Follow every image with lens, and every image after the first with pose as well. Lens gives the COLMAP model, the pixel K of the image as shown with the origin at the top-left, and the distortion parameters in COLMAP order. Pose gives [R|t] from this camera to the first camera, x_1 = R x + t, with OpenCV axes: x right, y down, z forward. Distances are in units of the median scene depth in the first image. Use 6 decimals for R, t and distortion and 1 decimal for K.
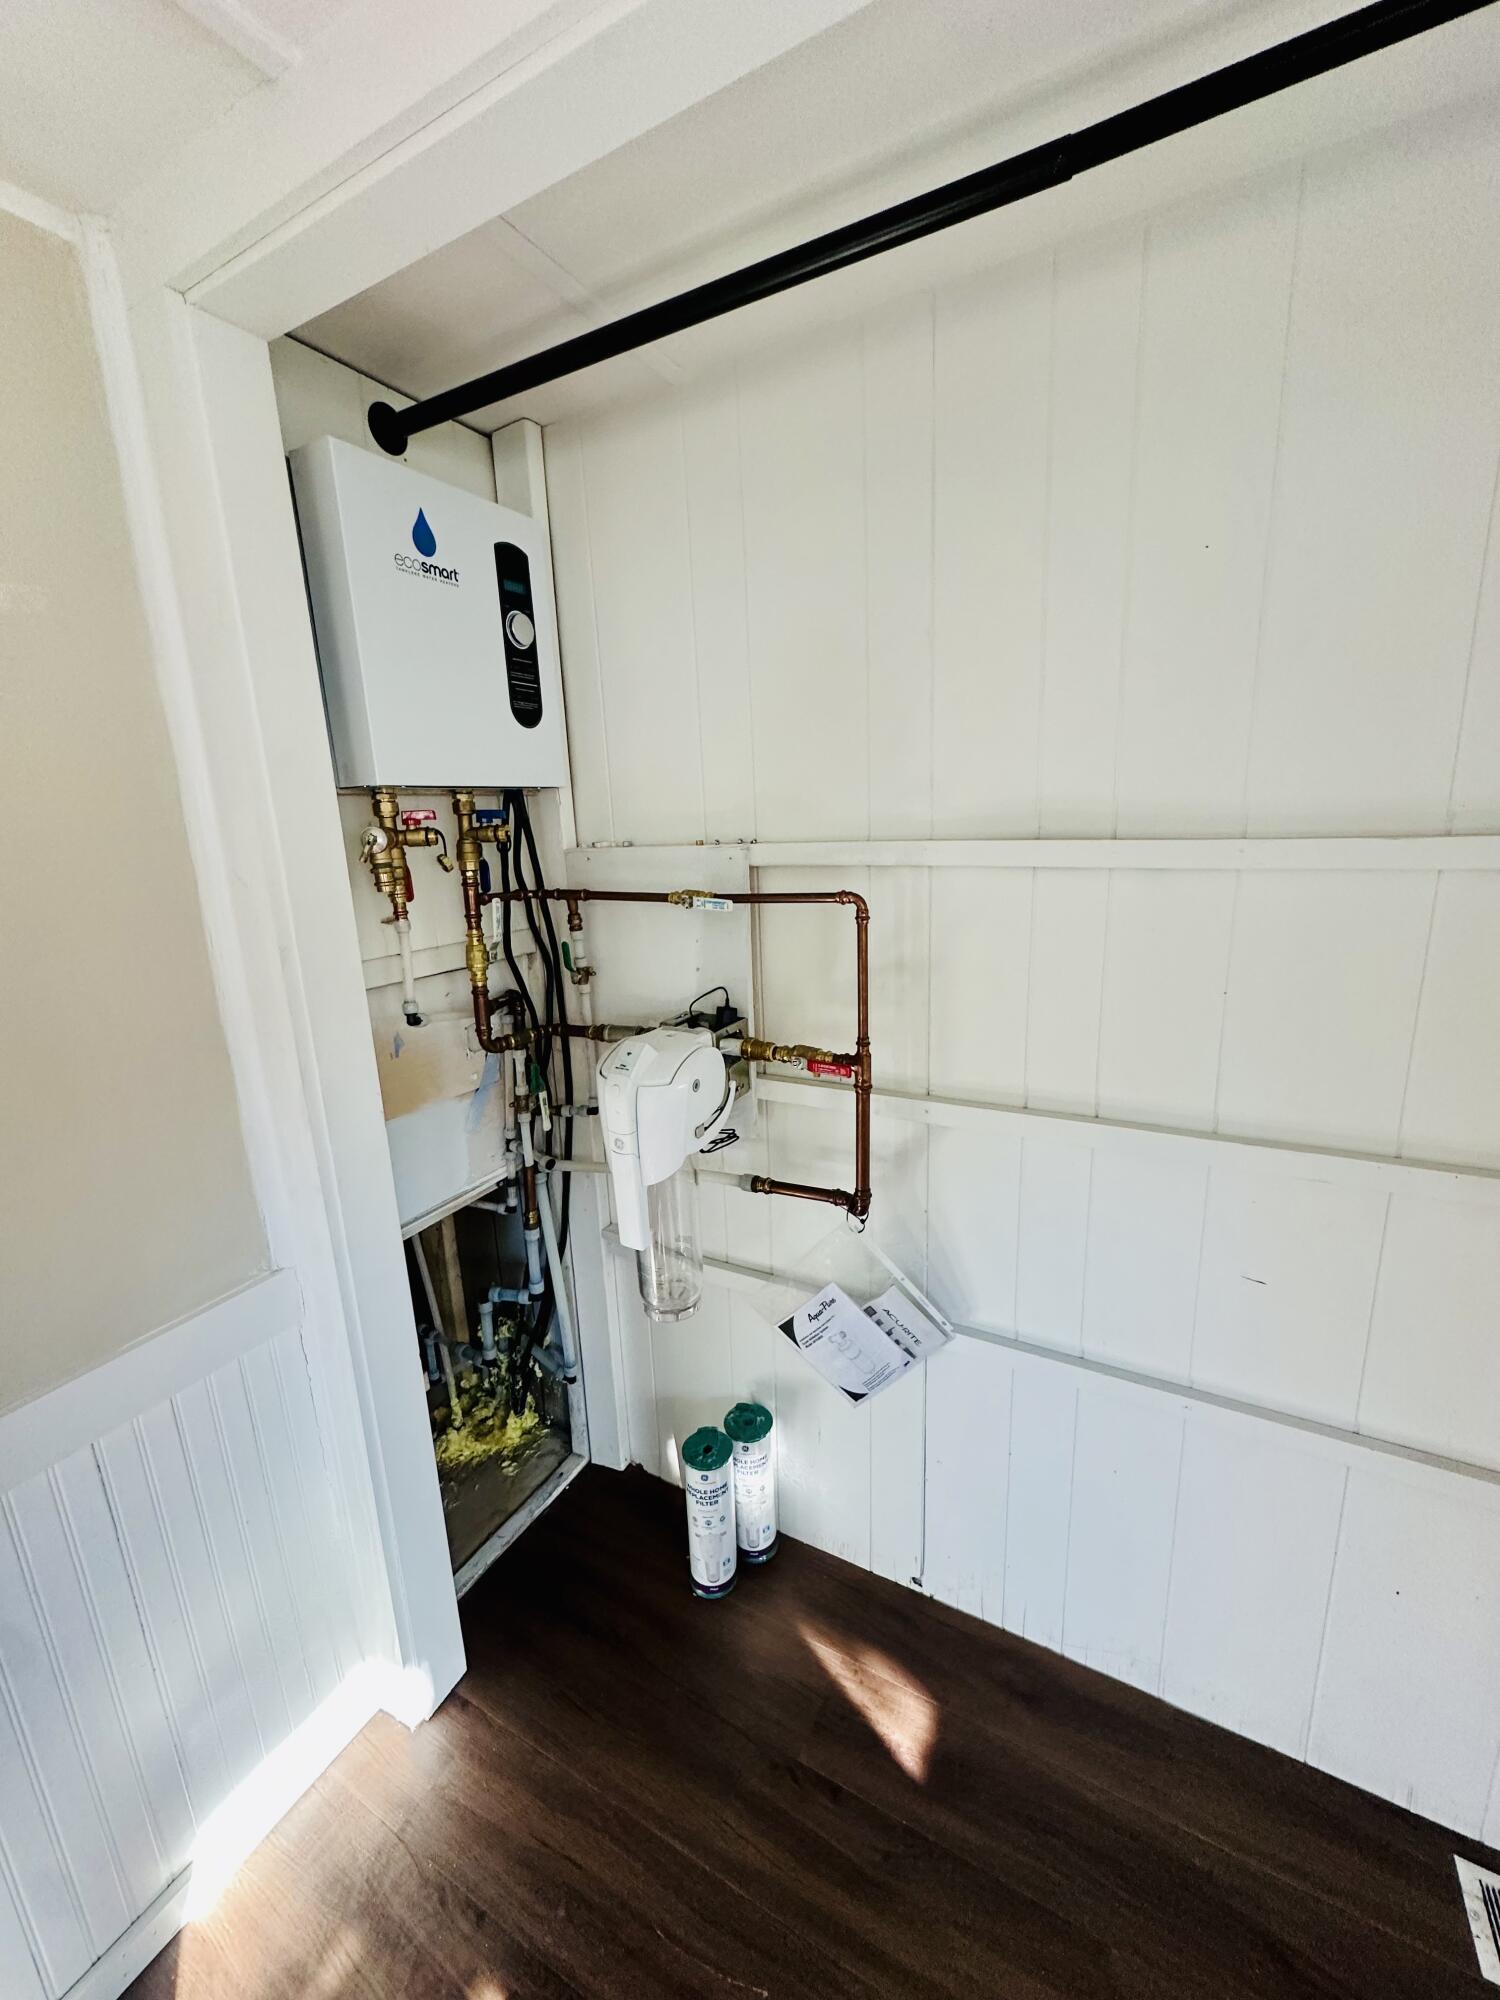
lens RADIAL K [[795.9, 0, 748.6], [0, 795.9, 1006.7], [0, 0, 1]] dist [-0.001221, 0.000256]
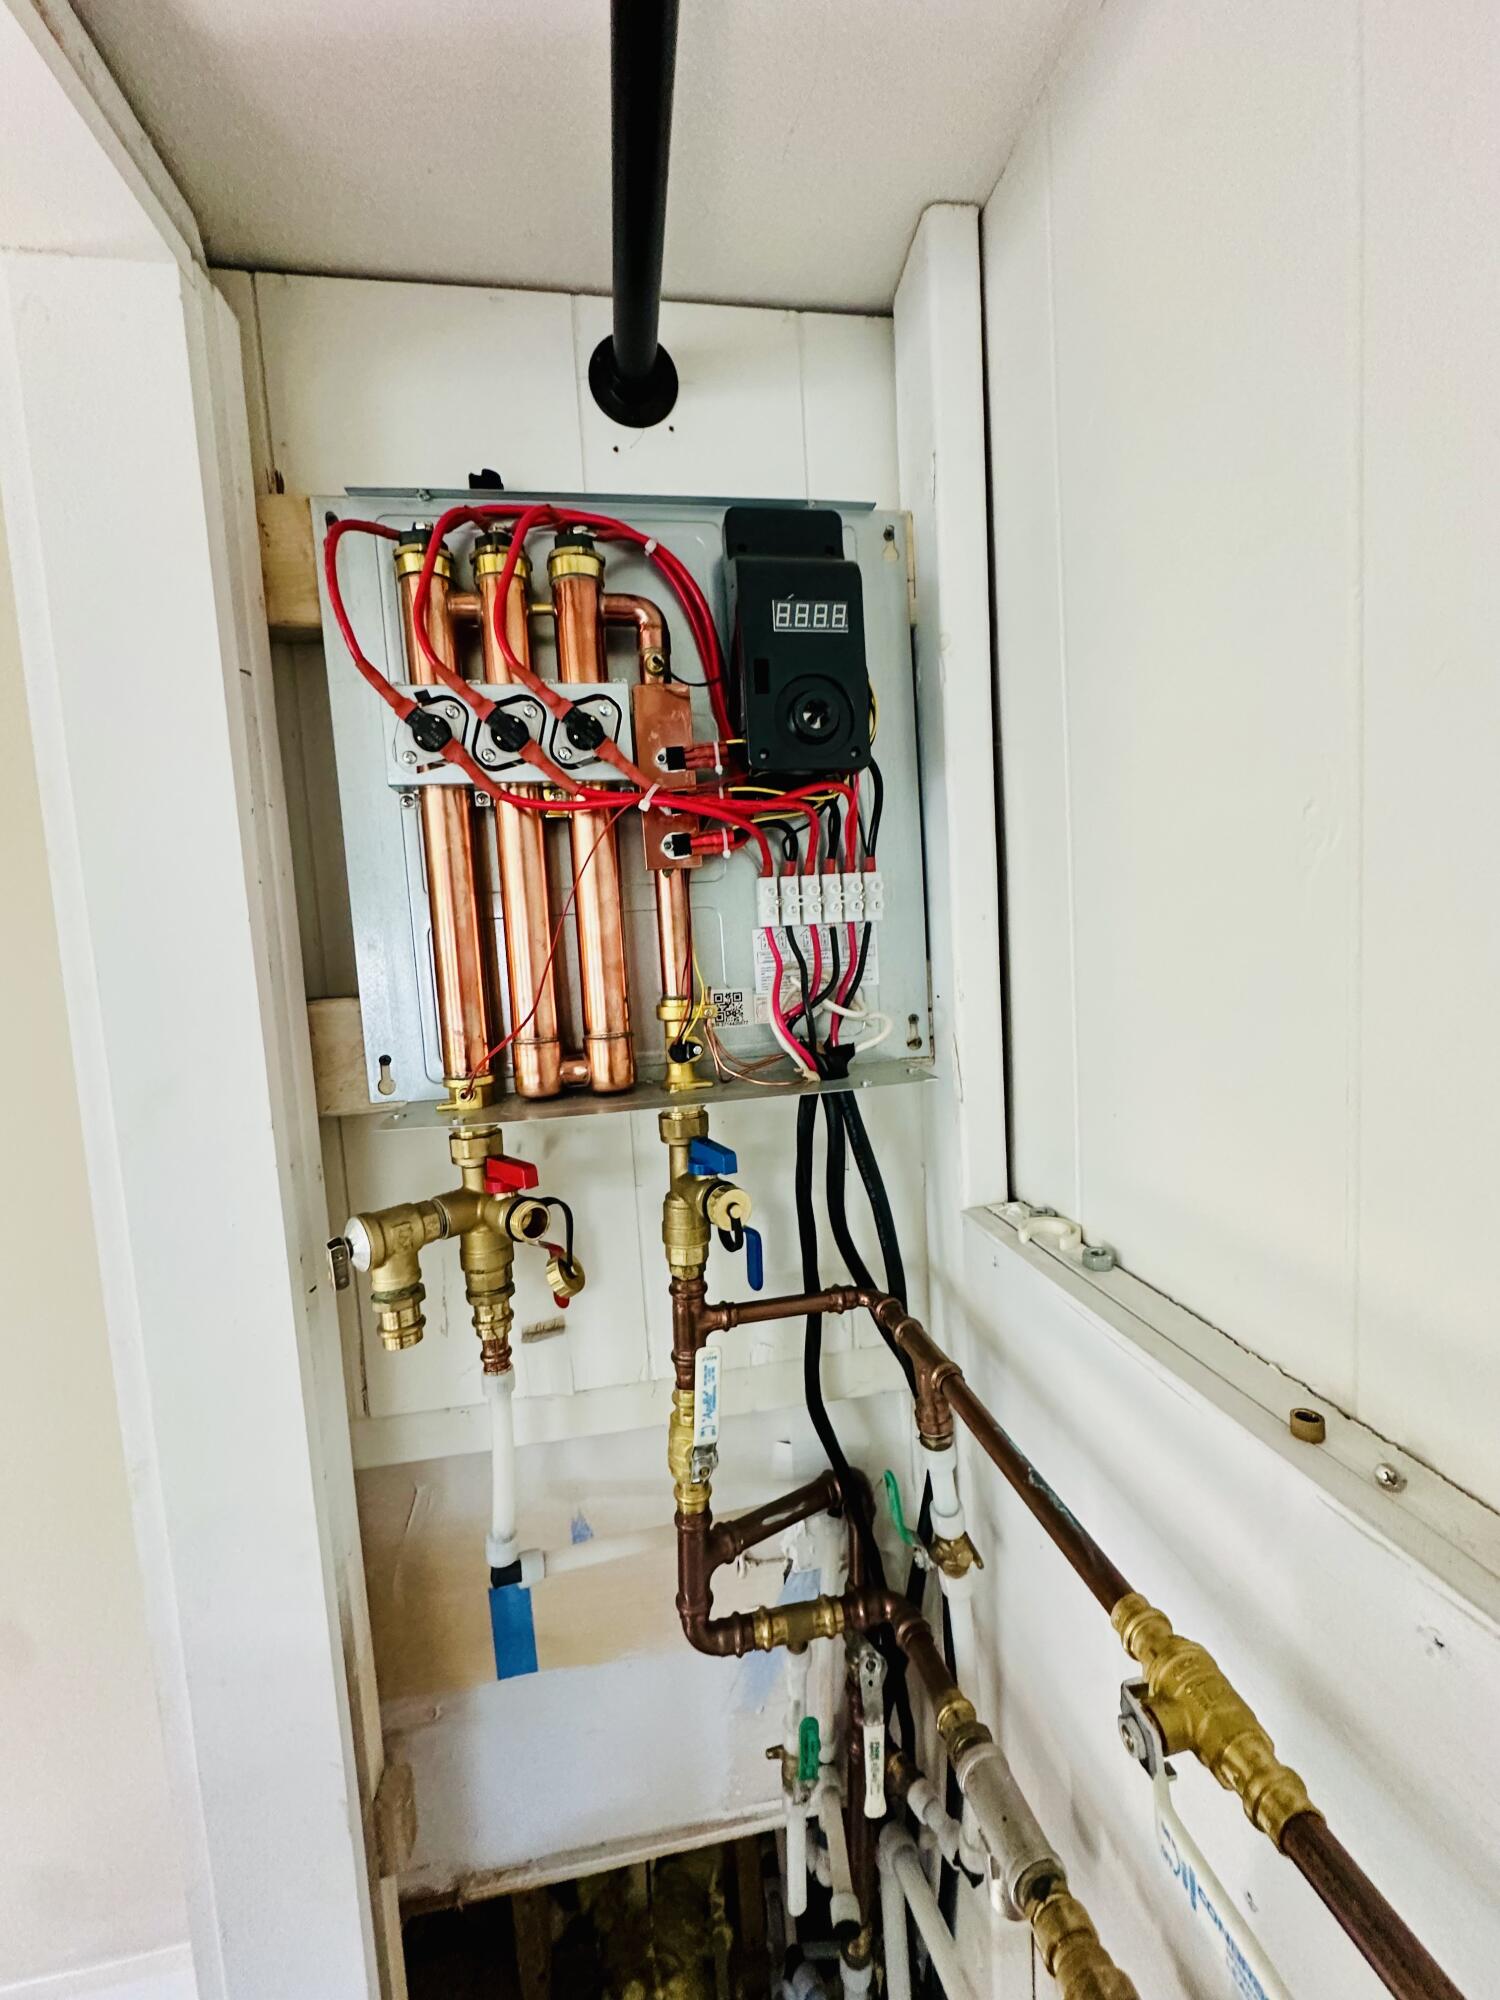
lens RADIAL K [[795.9, 0, 748.6], [0, 795.9, 1006.7], [0, 0, 1]] dist [-0.001221, 0.000256]
pose [[0.625705, 0.074378, -0.776506, 0.007983], [-0.148246, 0.988641, -0.024758, -0.248670], [0.765844, 0.130605, 0.629623, 0.588651]]
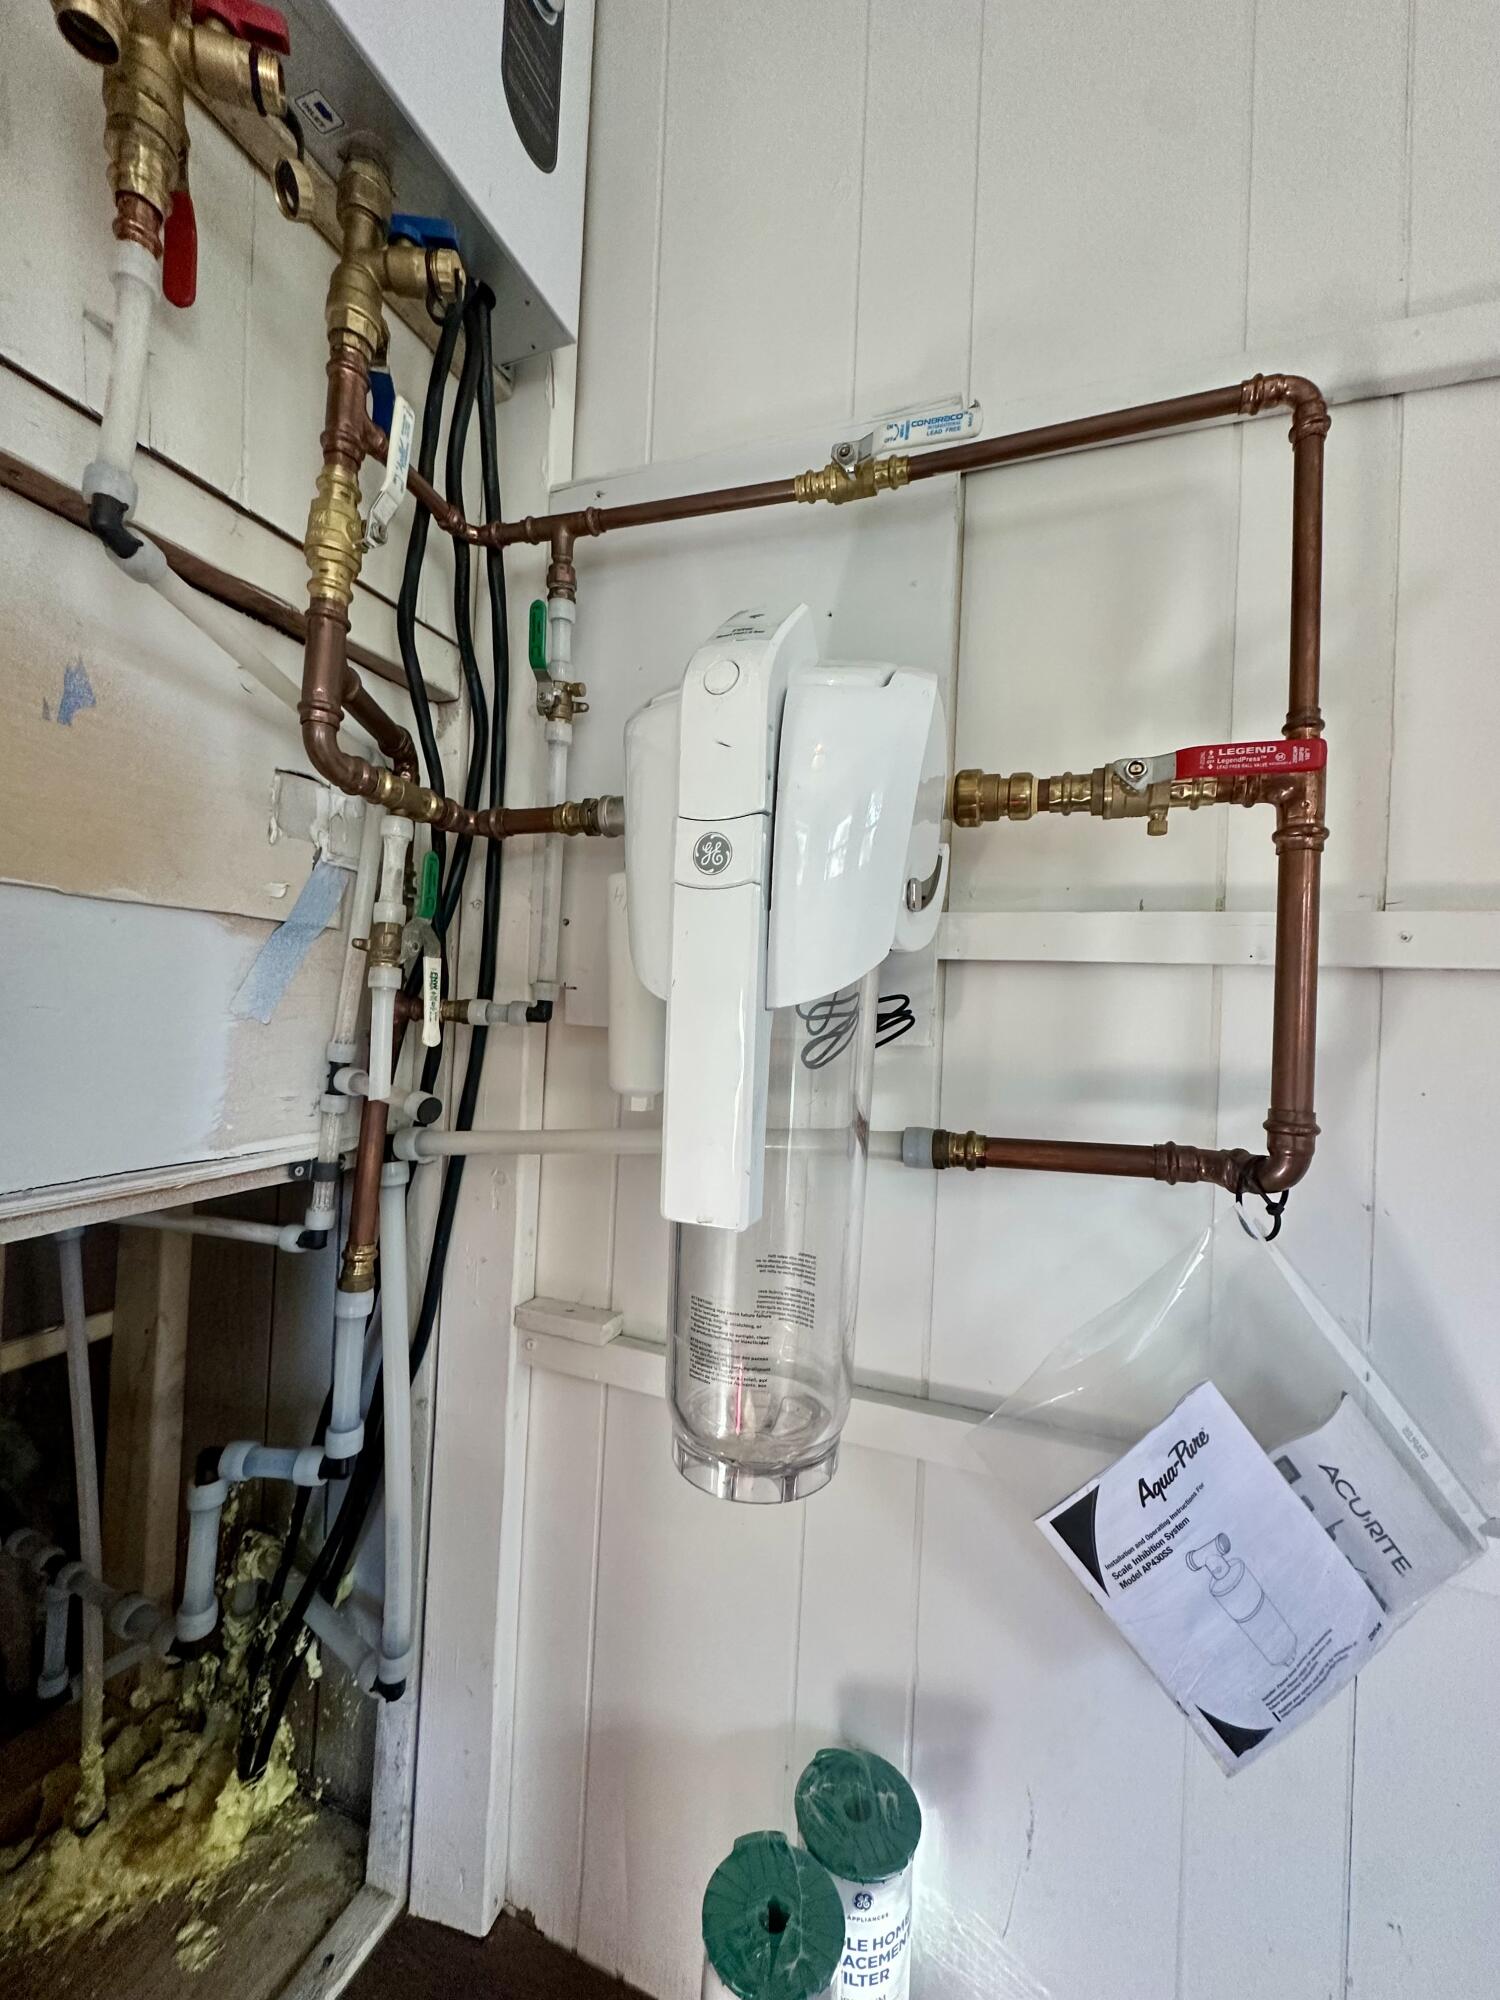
lens RADIAL K [[798.9, 0, 745.2], [0, 798.9, 1000.0], [0, 0, 1]] dist [-0.002548, -0.000157]
pose [[0.986622, 0.084974, 0.139129, -0.136892], [-0.049514, 0.969291, -0.240880, 0.220347], [-0.155325, 0.230768, 0.960531, 0.512326]]
